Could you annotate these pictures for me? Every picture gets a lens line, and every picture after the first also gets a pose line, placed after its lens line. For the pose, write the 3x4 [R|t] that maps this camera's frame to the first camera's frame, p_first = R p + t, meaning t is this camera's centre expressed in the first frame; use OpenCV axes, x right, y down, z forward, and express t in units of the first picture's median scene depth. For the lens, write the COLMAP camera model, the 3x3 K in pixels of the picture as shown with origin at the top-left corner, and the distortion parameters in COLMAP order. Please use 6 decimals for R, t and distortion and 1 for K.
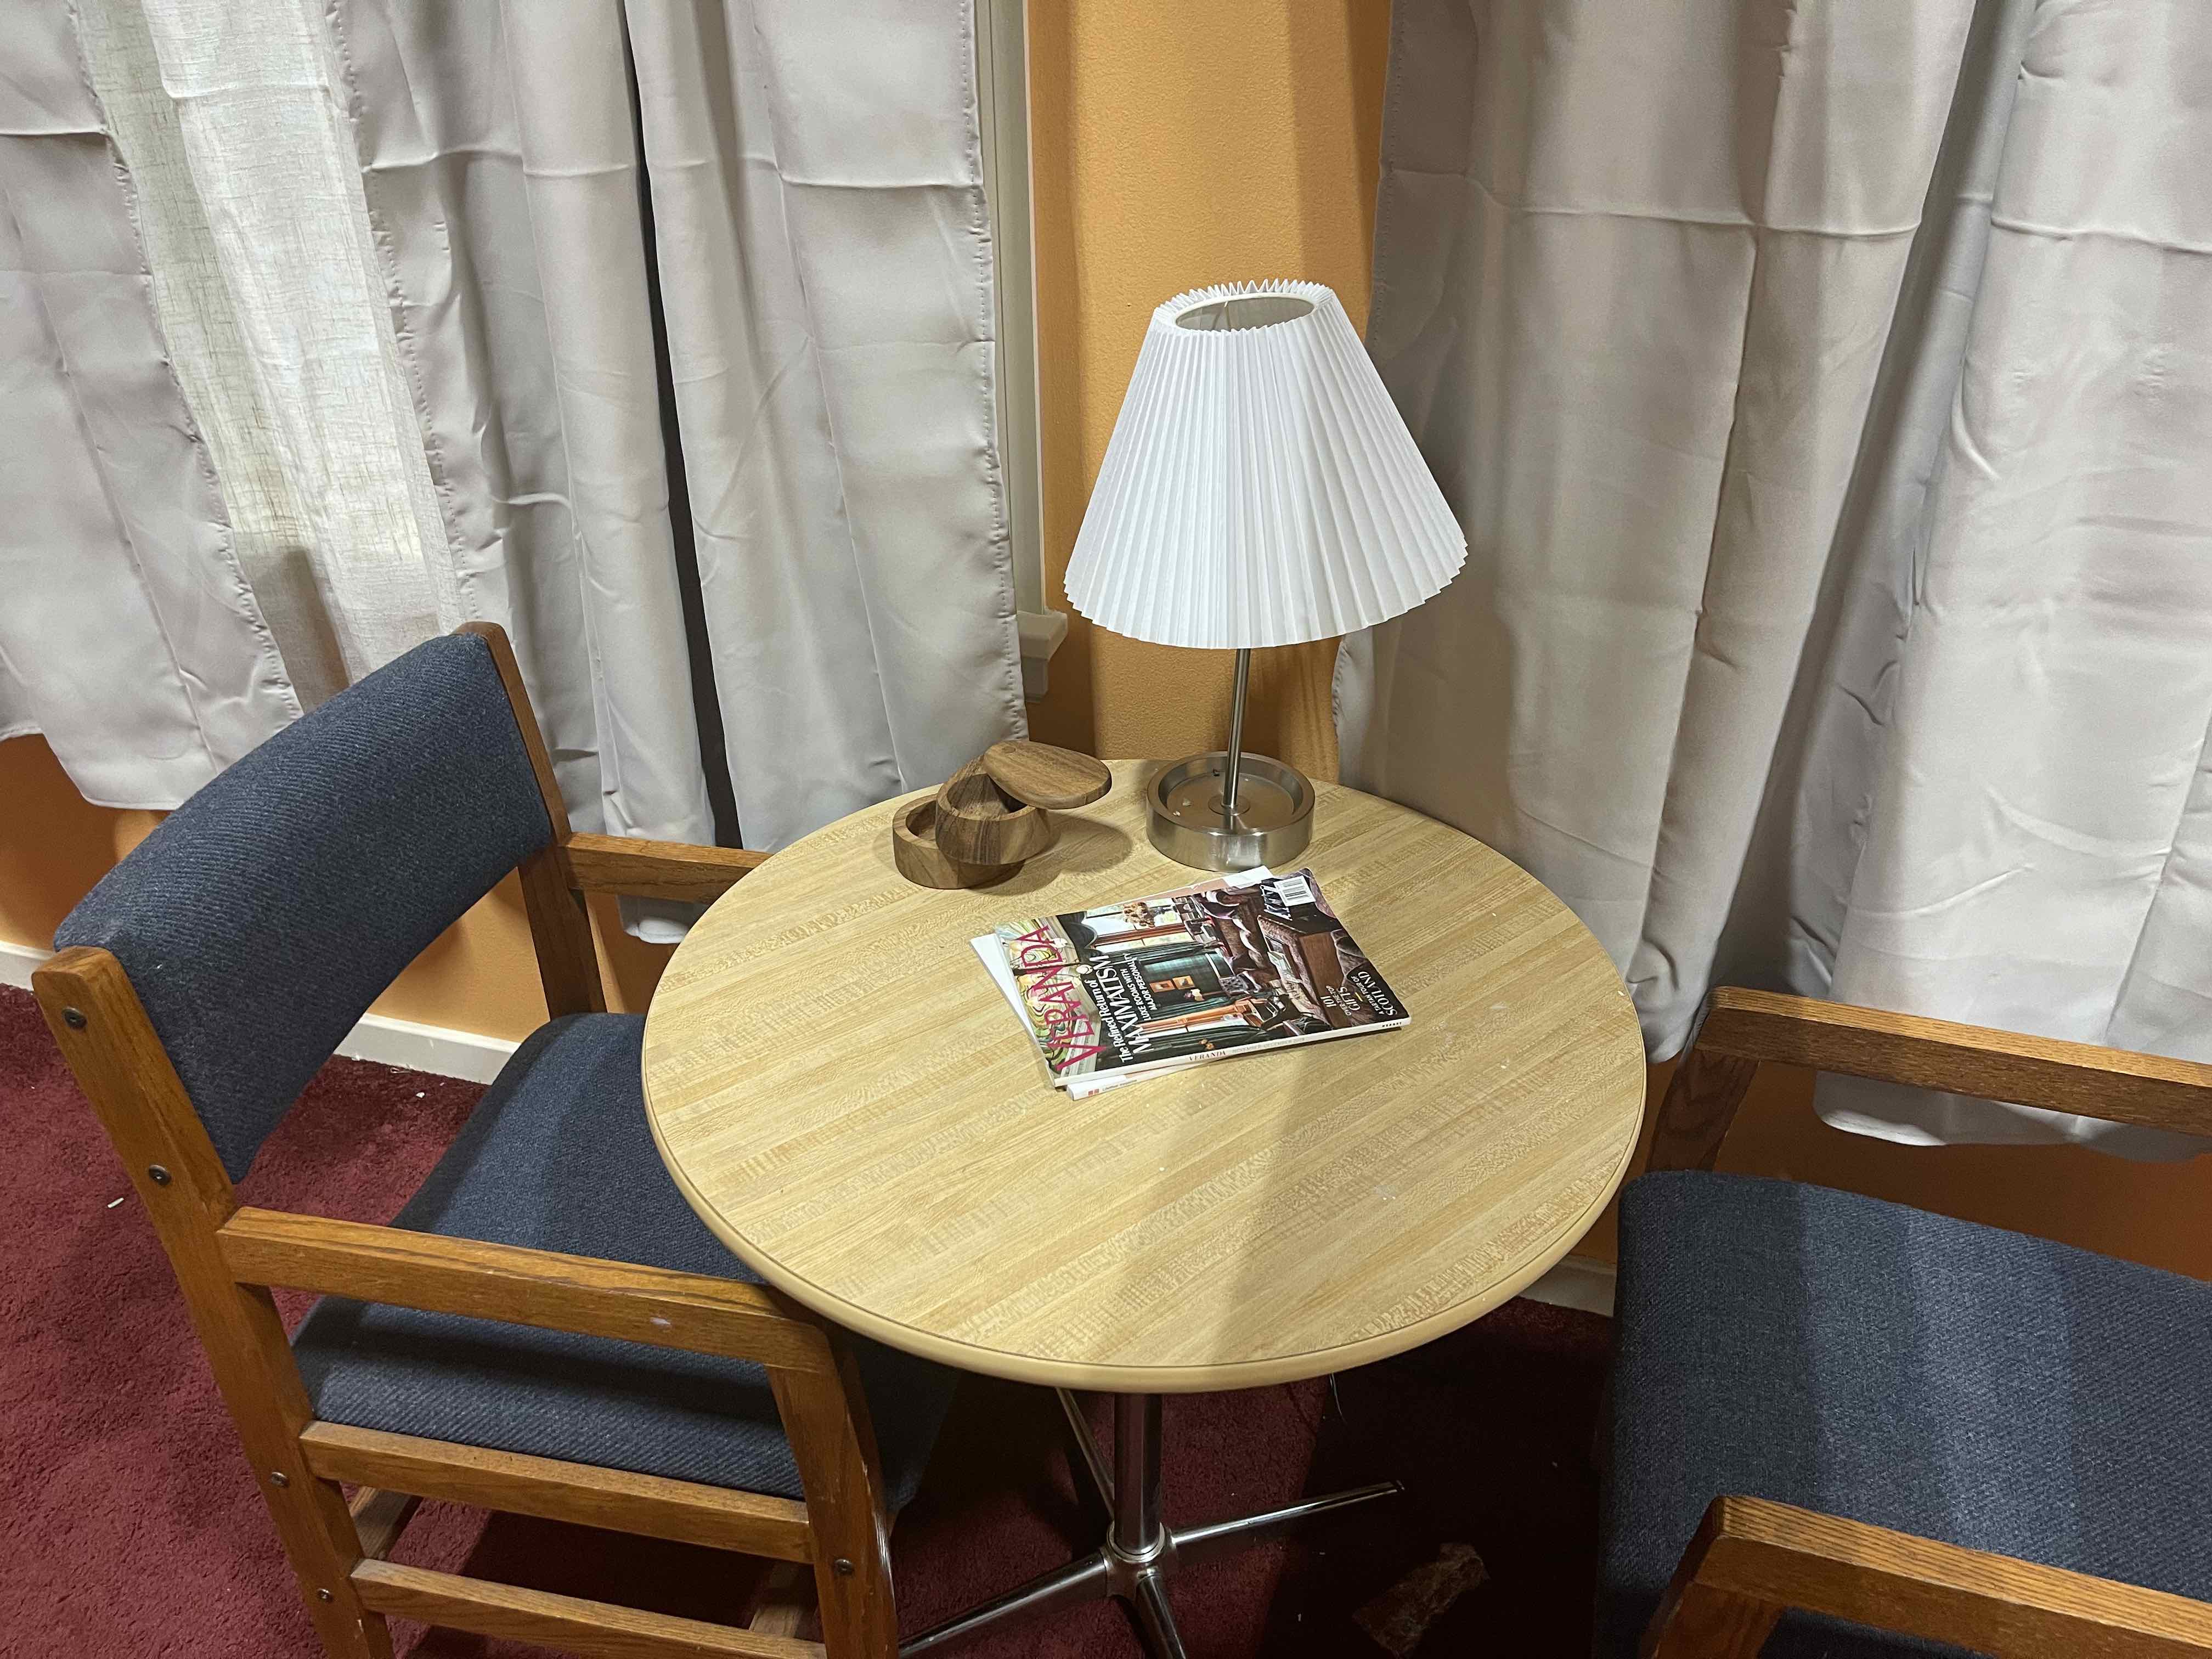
lens RADIAL K [[1651.1, 0, 1110.9], [0, 1651.1, 816.9], [0, 0, 1]] dist [0.082701, -0.118727]
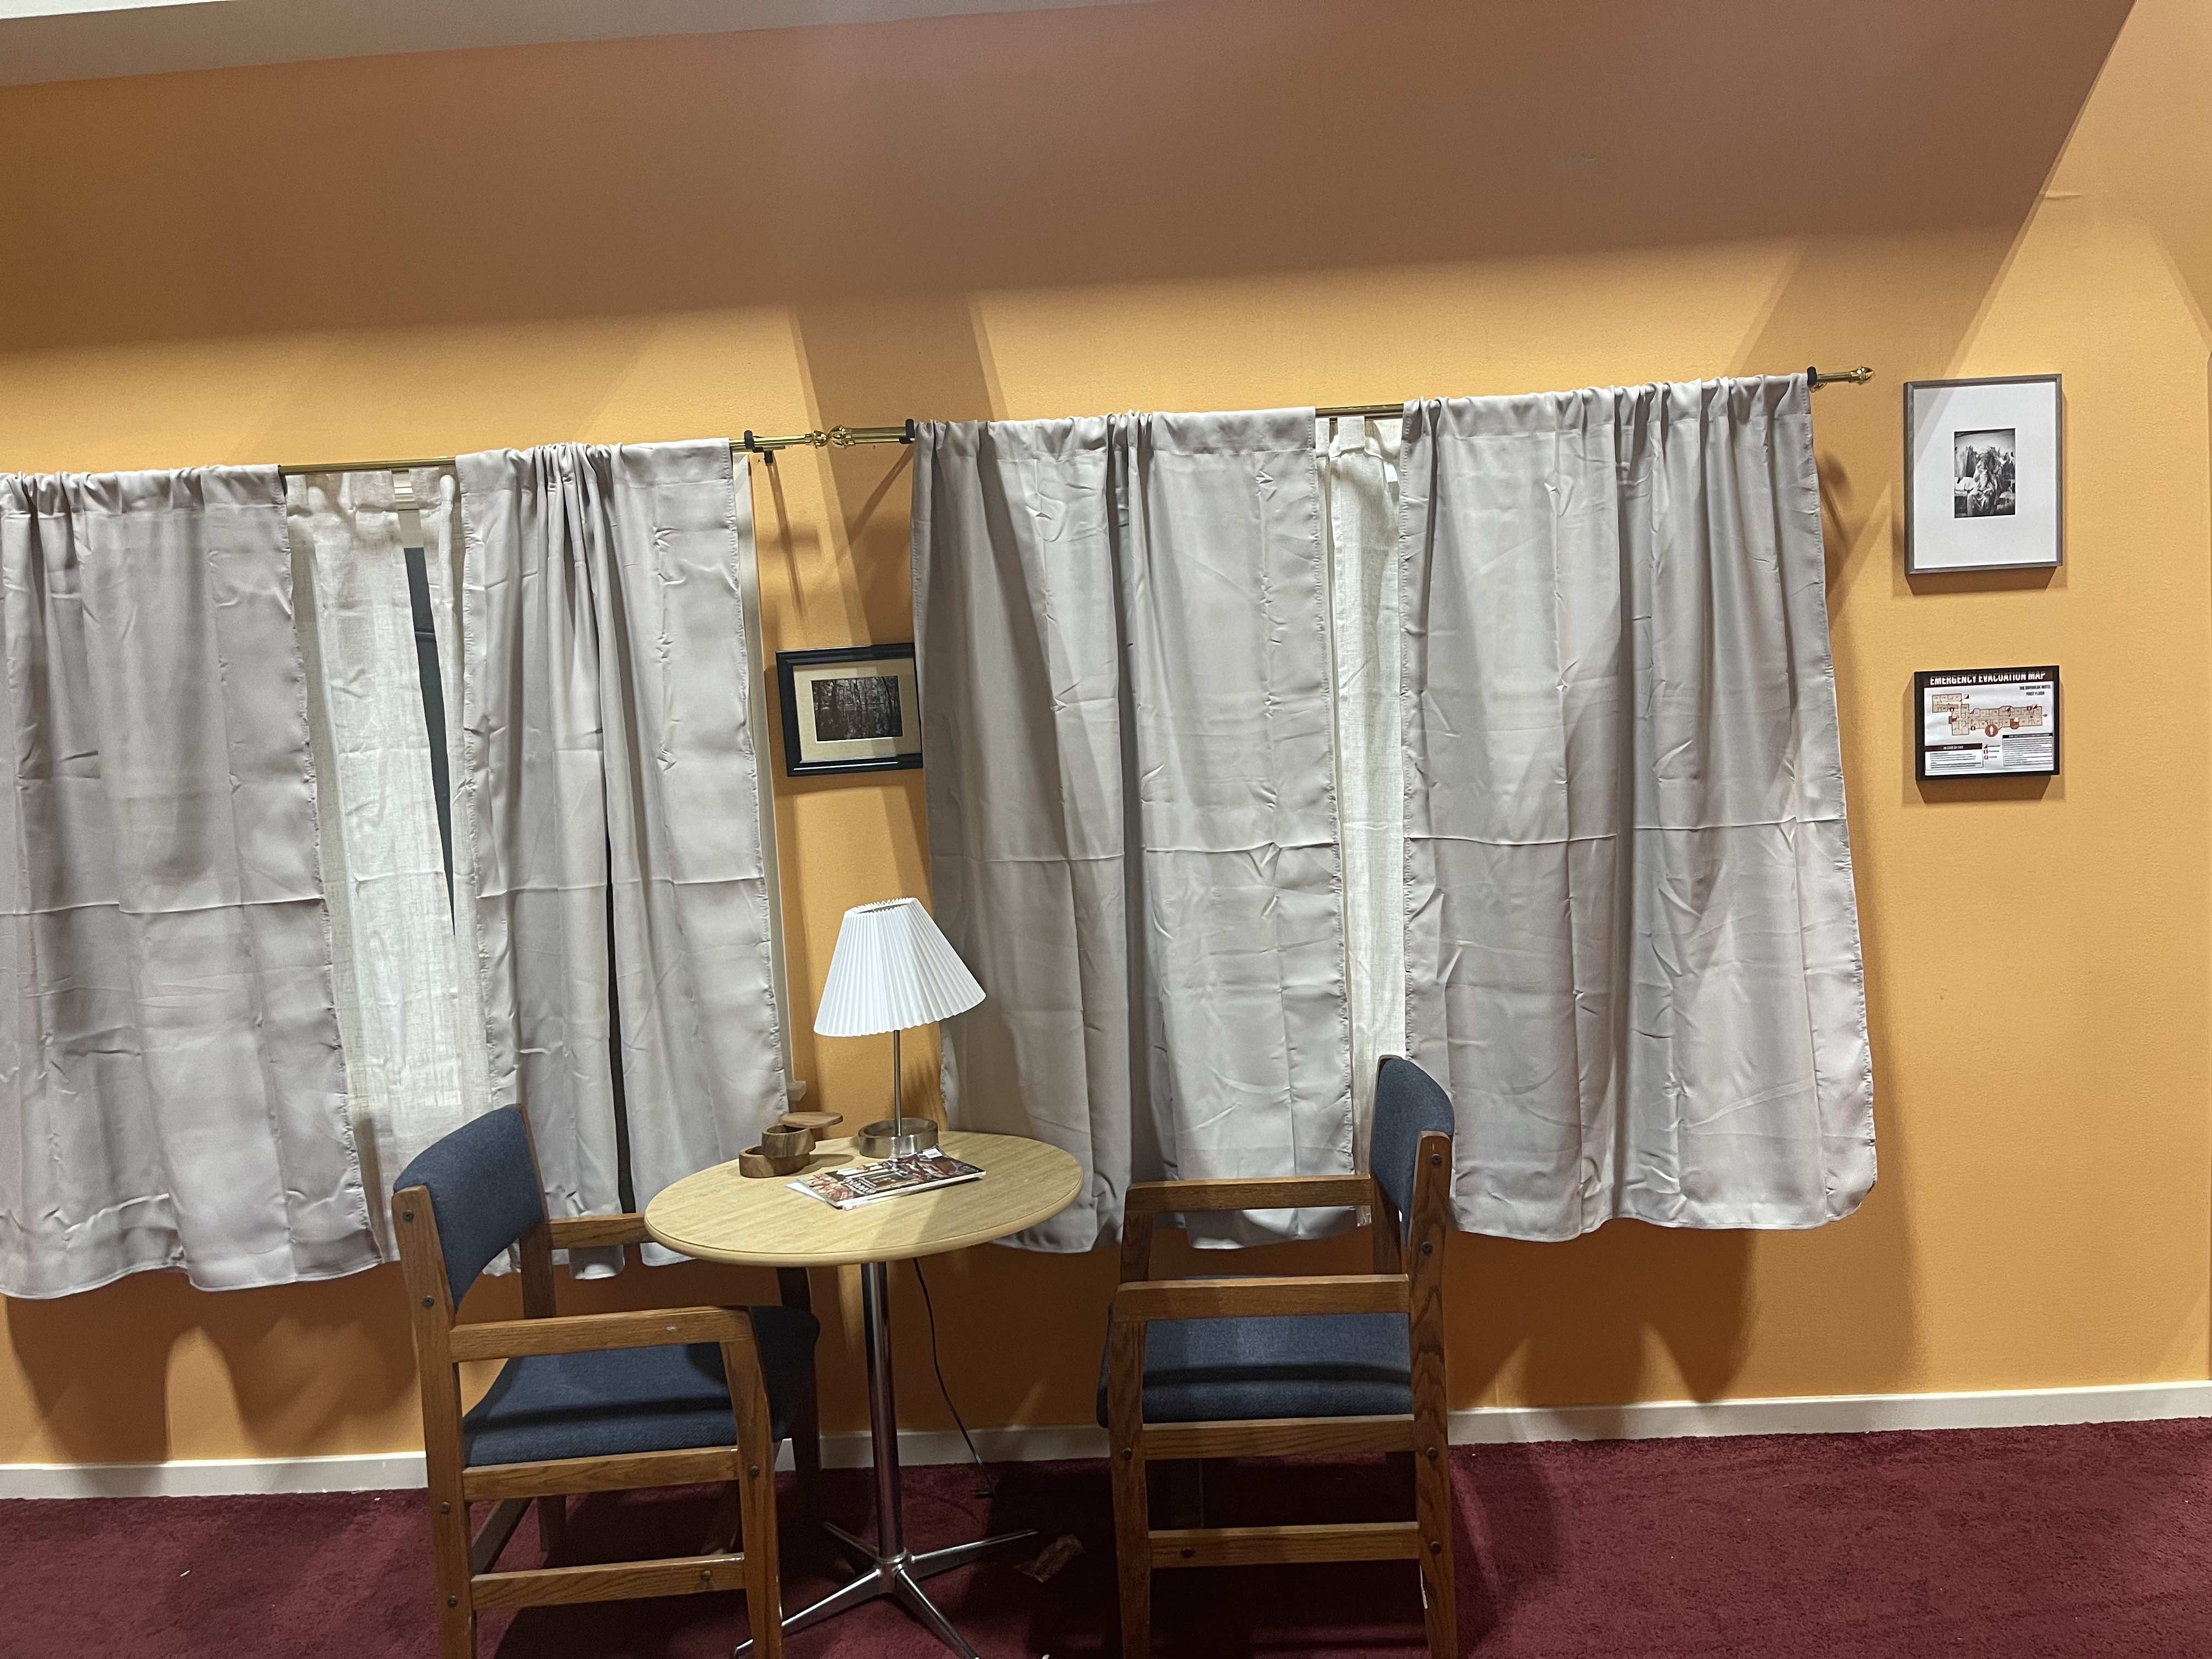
lens RADIAL K [[1651.1, 0, 1110.9], [0, 1651.1, 816.9], [0, 0, 1]] dist [0.082701, -0.118727]
pose [[0.967758, -0.068741, 0.242319, -0.155248], [0.173485, 0.879378, -0.443393, 0.641345], [-0.182611, 0.471136, 0.862951, -1.107775]]
